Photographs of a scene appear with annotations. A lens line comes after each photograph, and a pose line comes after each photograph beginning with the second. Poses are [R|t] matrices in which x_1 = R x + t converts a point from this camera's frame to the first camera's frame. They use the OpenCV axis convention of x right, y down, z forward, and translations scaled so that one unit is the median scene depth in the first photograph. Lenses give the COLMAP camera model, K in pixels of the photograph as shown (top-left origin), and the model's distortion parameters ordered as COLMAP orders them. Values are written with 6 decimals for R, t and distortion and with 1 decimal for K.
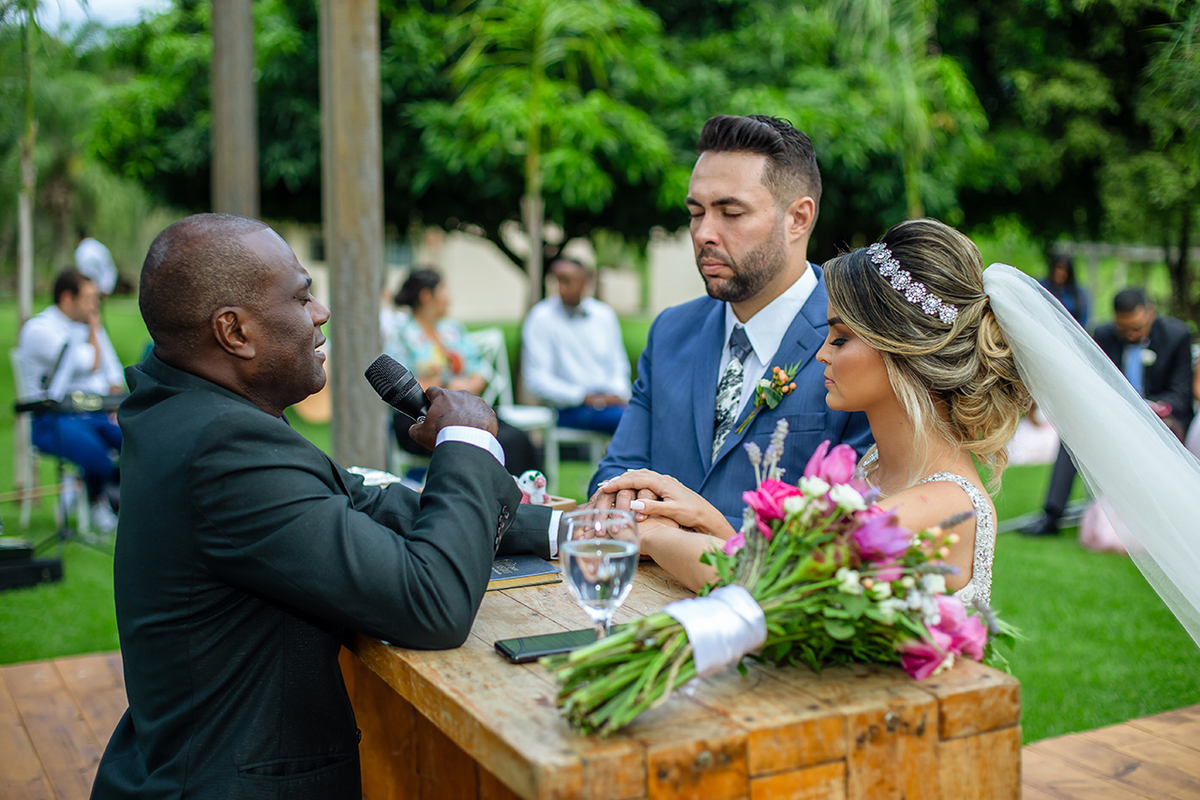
lens RADIAL K [[1817.4, 0, 597.1], [0, 1817.4, 403.8], [0, 0, 1]] dist [-0.114979, 0.000000]
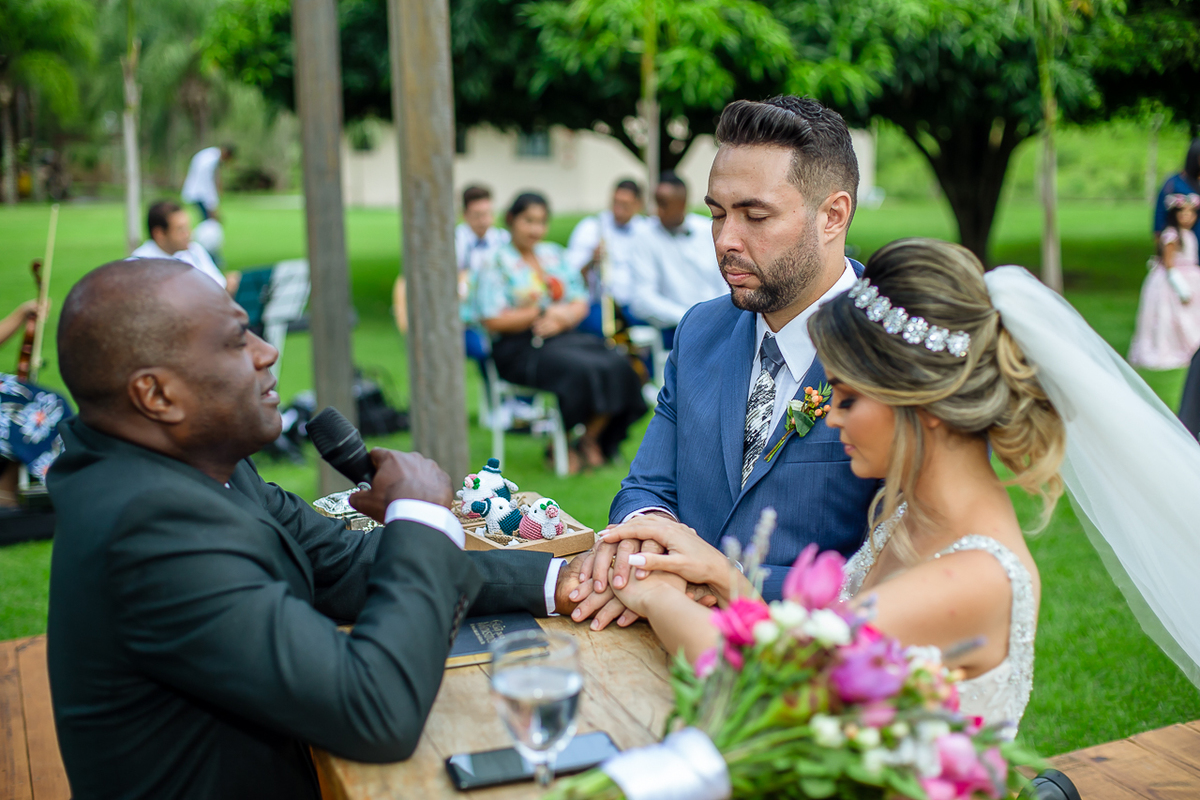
lens RADIAL K [[1817.4, 0, 604.7], [0, 1817.4, 406.3], [0, 0, 1]] dist [-0.114979, 0.000000]
pose [[0.997043, -0.012129, -0.075882, 0.066089], [0.017055, 0.997765, 0.064606, -0.069126], [0.074929, -0.065709, 0.995022, 0.112021]]
